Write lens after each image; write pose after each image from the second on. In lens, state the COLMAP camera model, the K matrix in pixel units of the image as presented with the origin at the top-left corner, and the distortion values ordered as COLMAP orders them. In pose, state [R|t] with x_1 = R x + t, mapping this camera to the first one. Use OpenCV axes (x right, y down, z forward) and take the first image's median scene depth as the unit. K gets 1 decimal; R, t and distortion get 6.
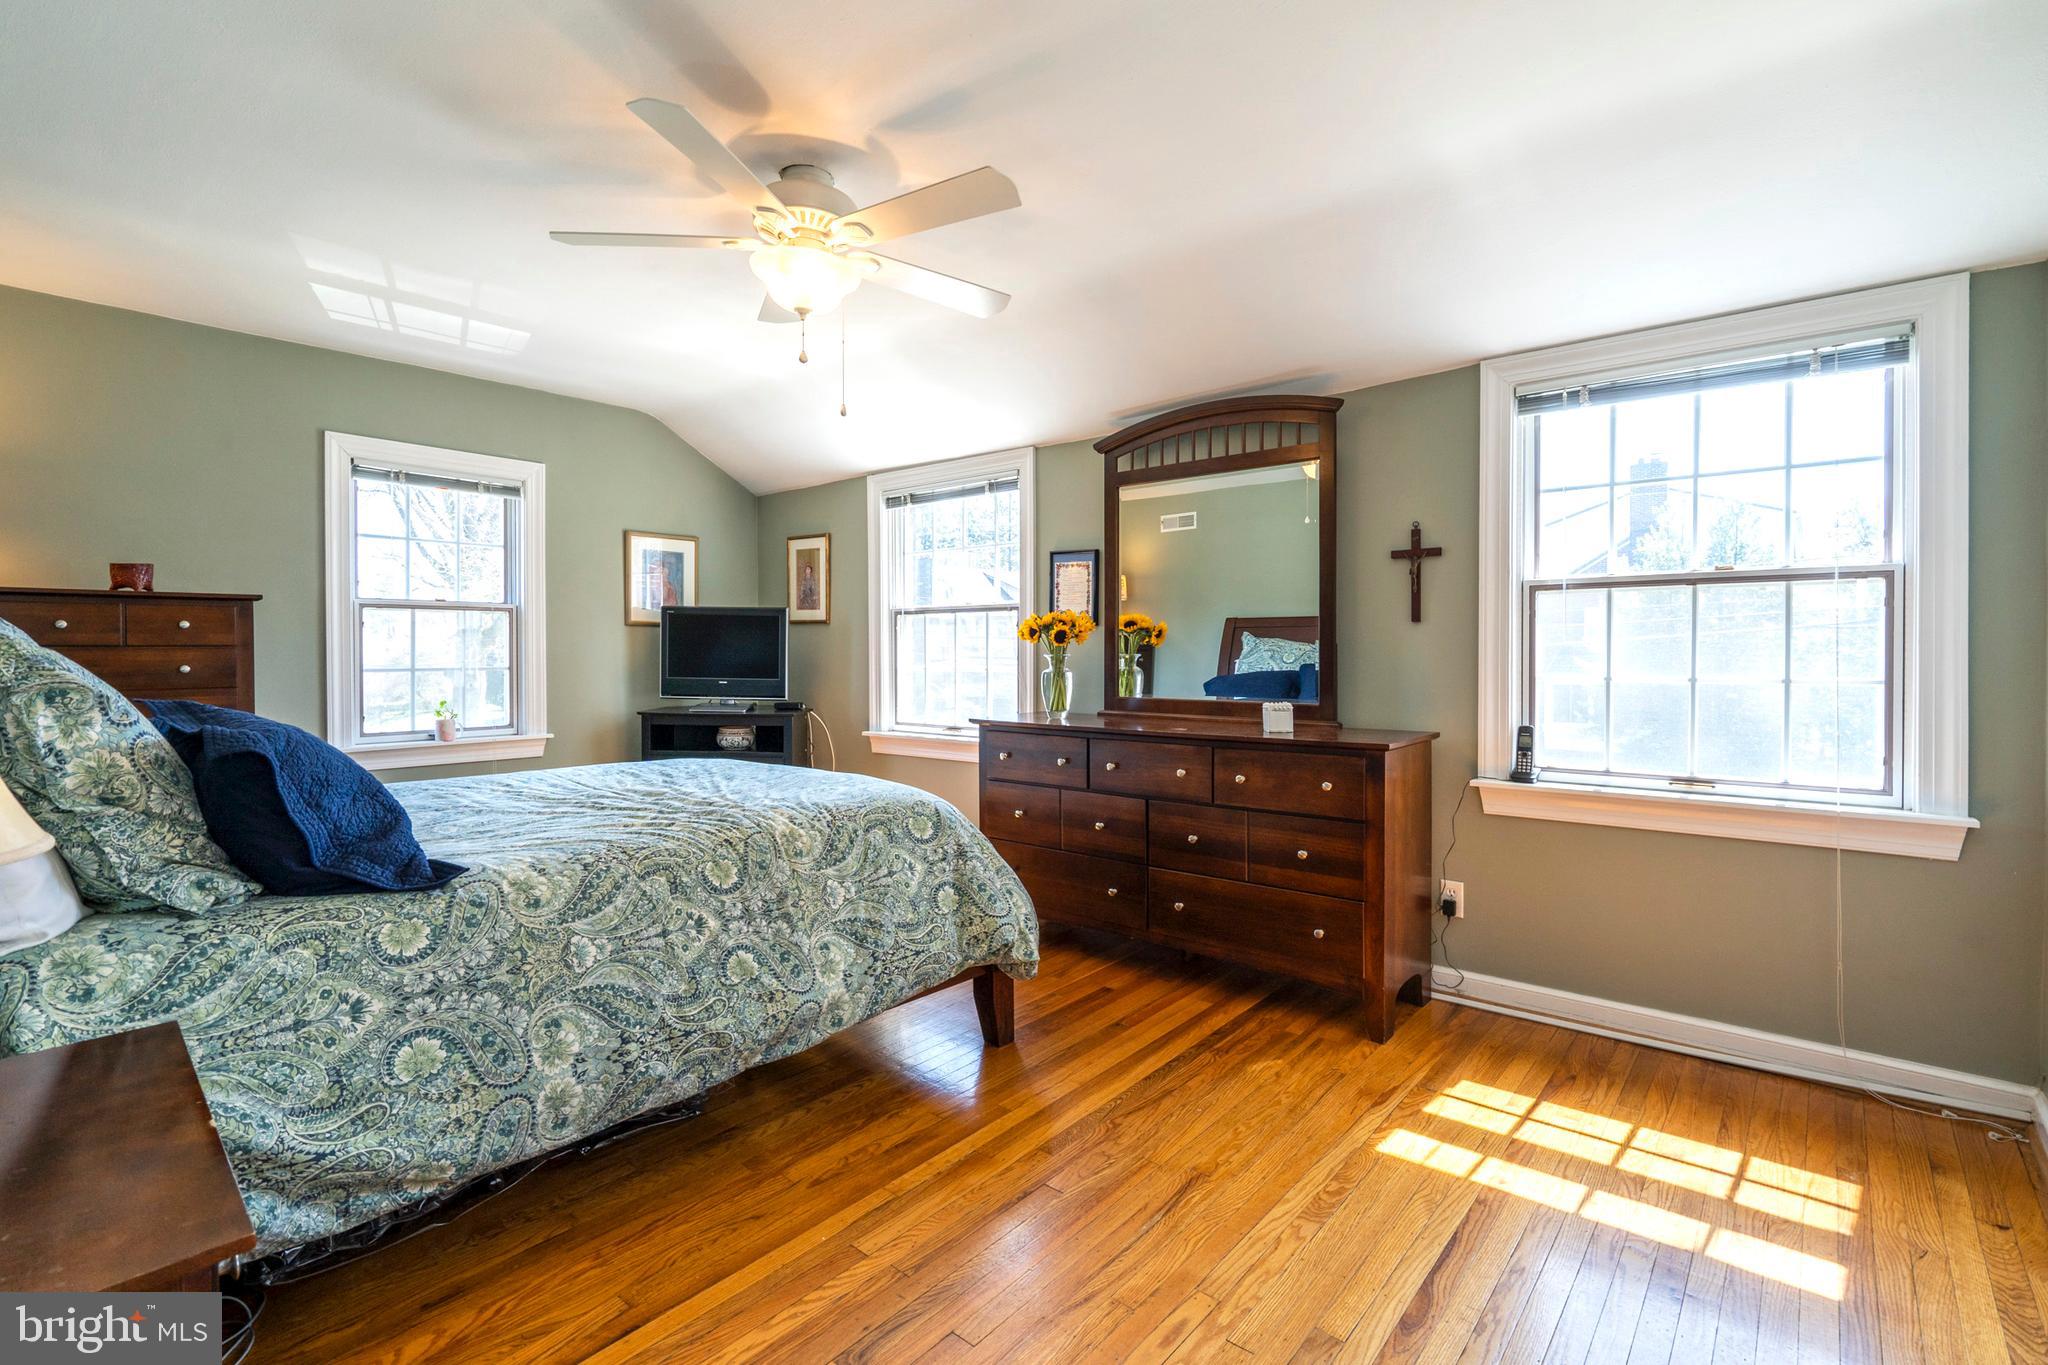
lens RADIAL K [[939.6, 0, 1023.0], [0, 939.6, 663.4], [0, 0, 1]] dist [0.002136, 0.000209]
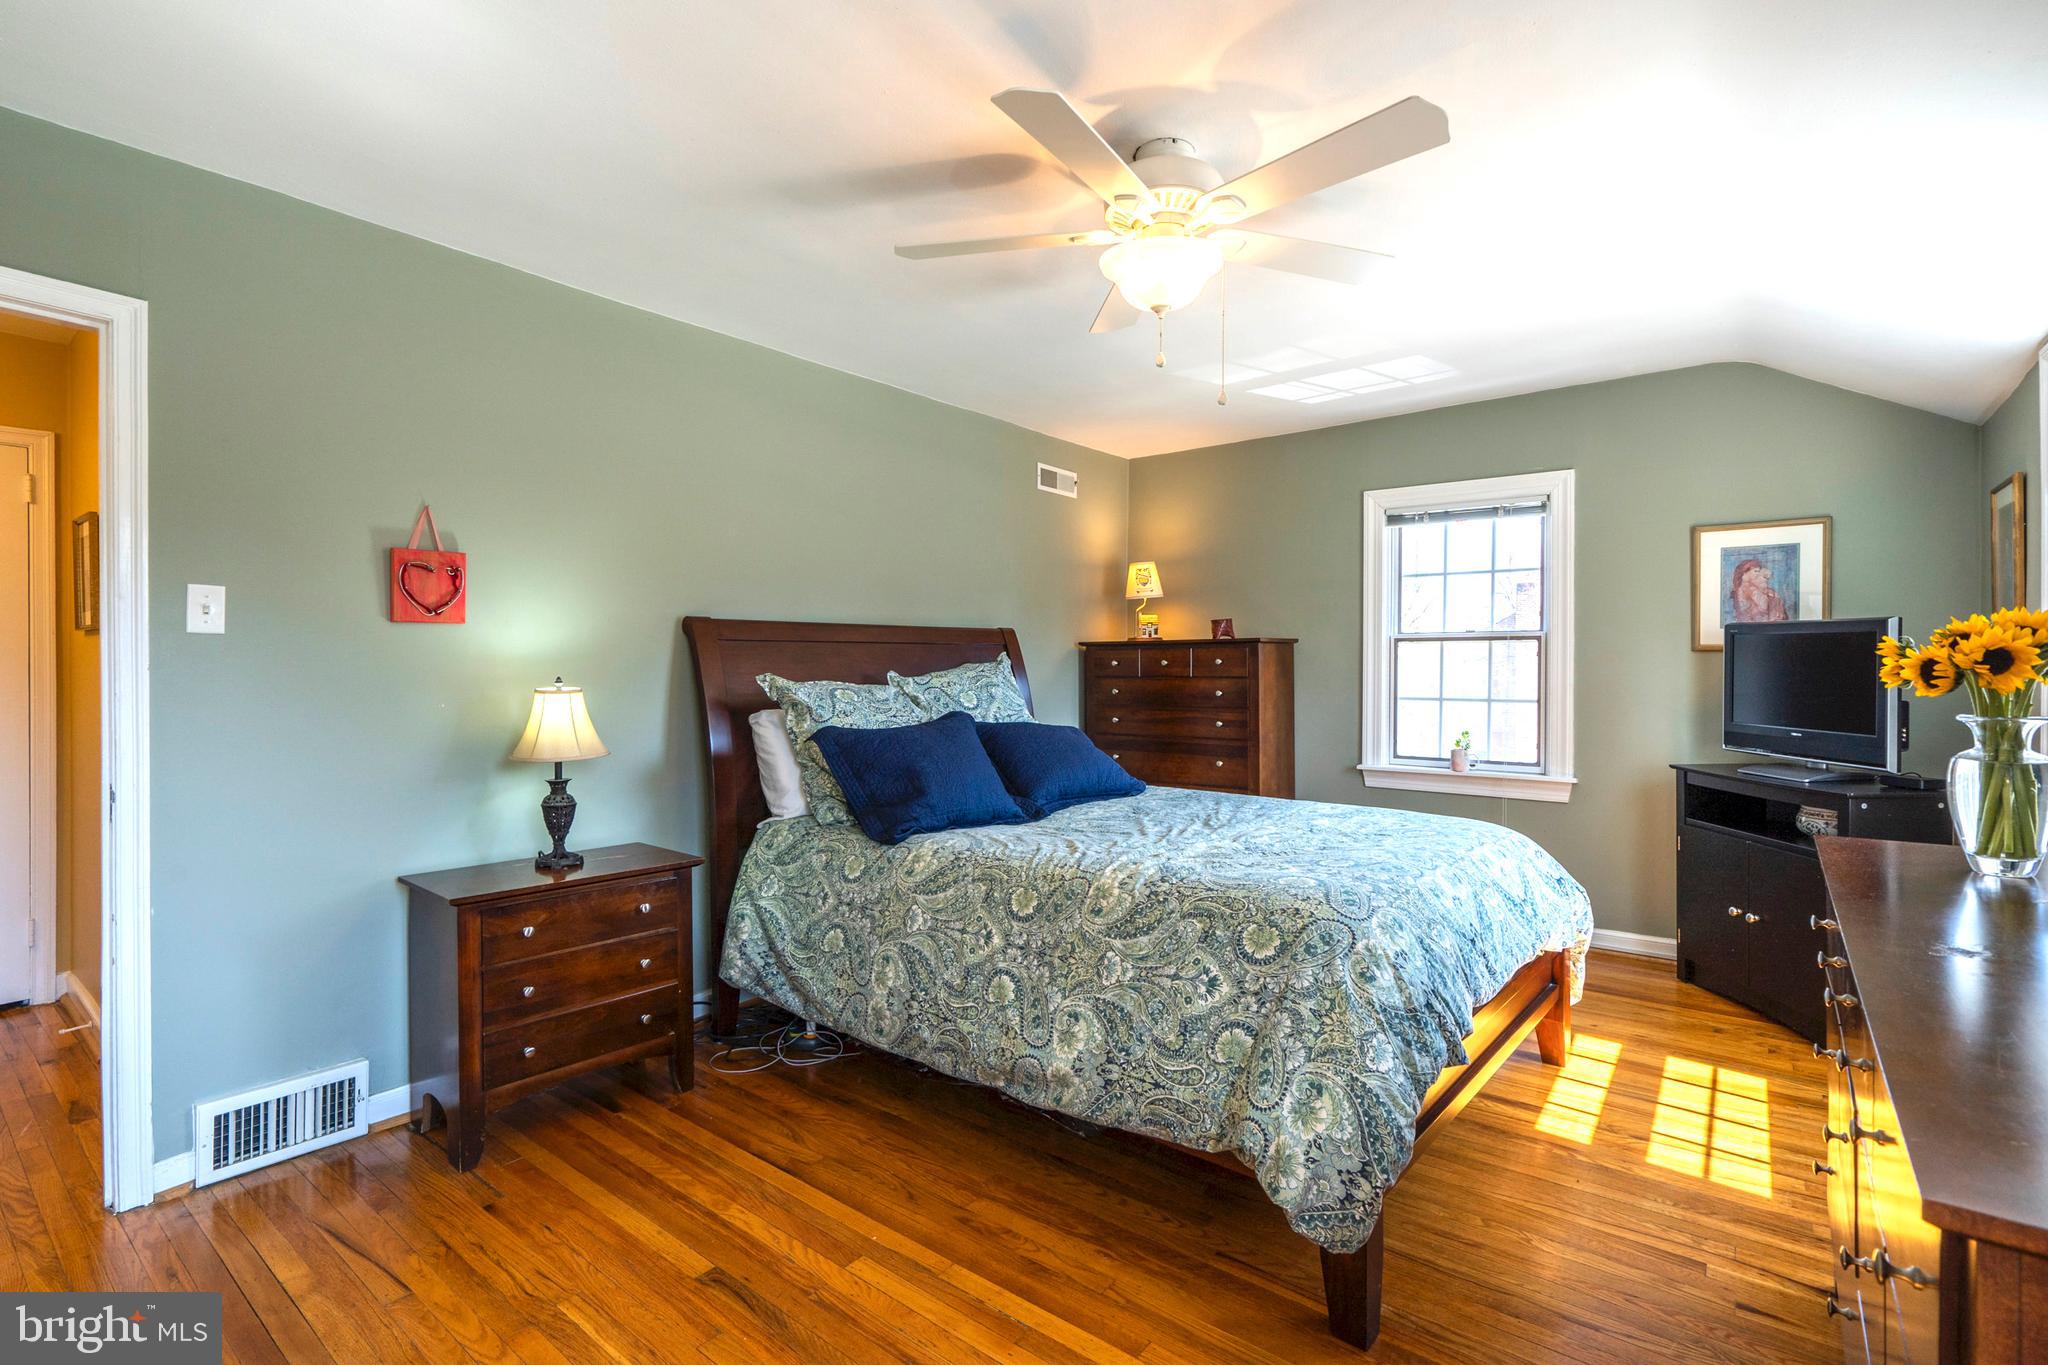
lens RADIAL K [[985.9, 0, 1063.2], [0, 985.9, 674.8], [0, 0, 1]] dist [0.000037, 0.000139]
pose [[0.024830, 0.010058, -0.999641, 0.756182], [-0.016937, 0.999810, 0.009639, -0.042236], [0.999548, 0.016692, 0.024995, 0.966314]]
